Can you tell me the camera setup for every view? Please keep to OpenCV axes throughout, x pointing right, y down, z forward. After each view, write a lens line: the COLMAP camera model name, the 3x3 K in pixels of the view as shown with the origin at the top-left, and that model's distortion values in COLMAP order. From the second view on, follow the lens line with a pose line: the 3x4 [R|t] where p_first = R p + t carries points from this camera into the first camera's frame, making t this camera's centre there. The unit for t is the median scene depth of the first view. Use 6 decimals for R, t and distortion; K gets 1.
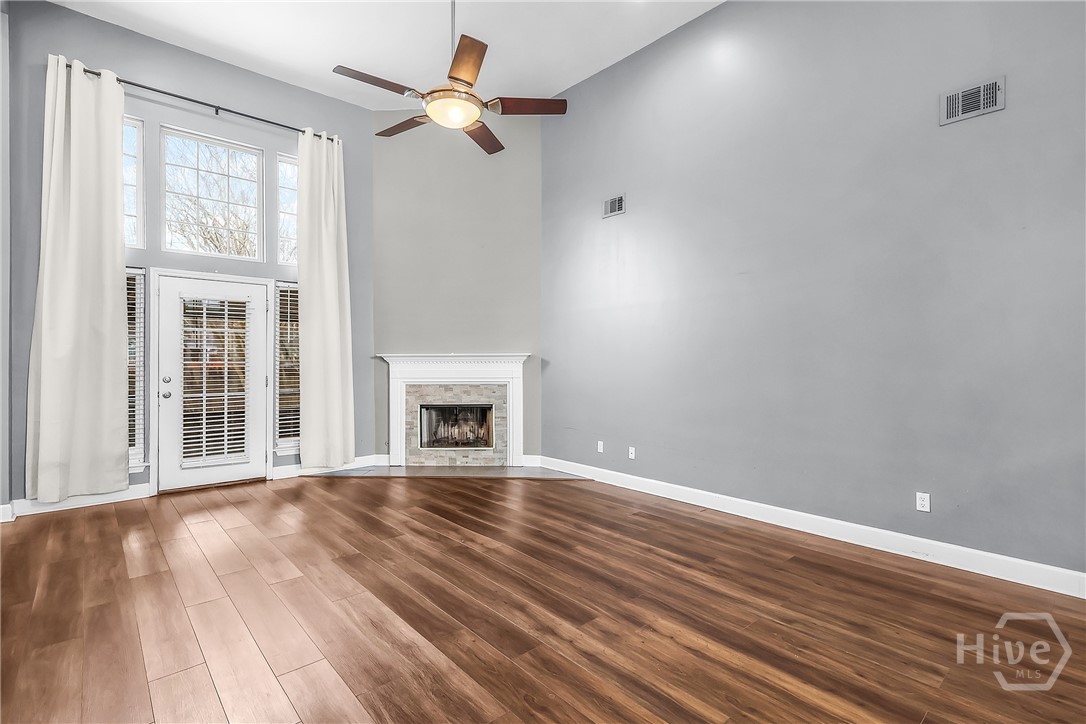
lens RADIAL K [[504.3, 0, 536.2], [0, 504.3, 360.2], [0, 0, 1]] dist [-0.004776, -0.000459]
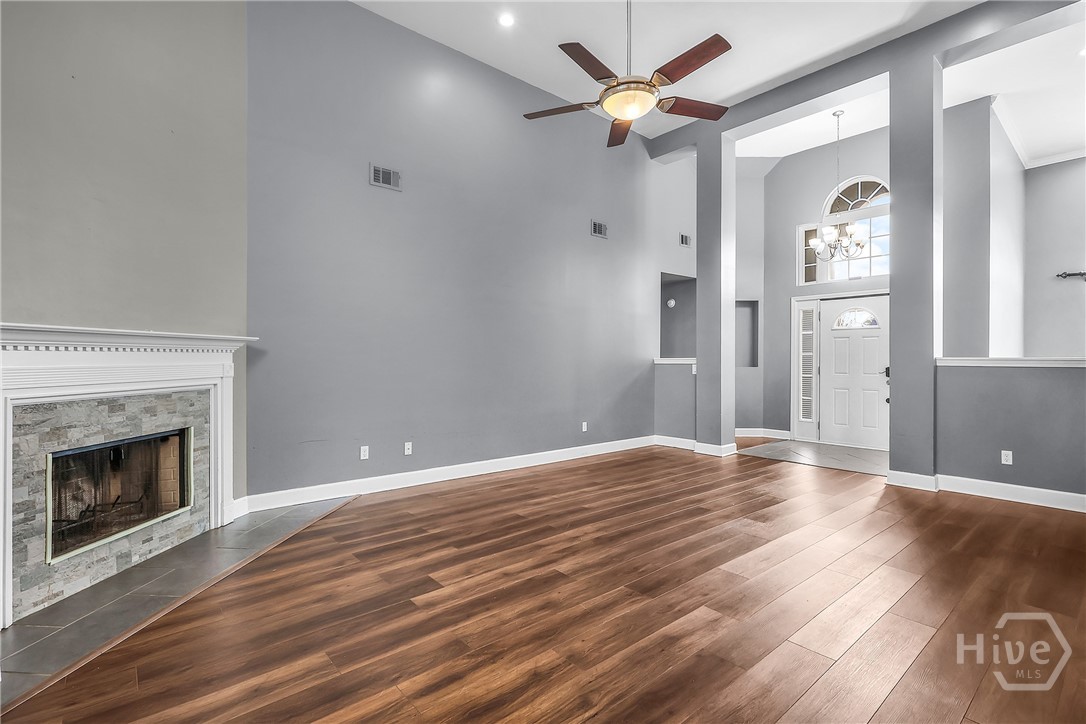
lens RADIAL K [[504.3, 0, 536.4], [0, 504.3, 360.3], [0, 0, 1]] dist [-0.004776, -0.000459]
pose [[0.027805, -0.001398, 0.999612, -0.630453], [-0.002148, 0.999997, 0.001458, 0.012946], [-0.999611, -0.002187, 0.027802, 0.611586]]
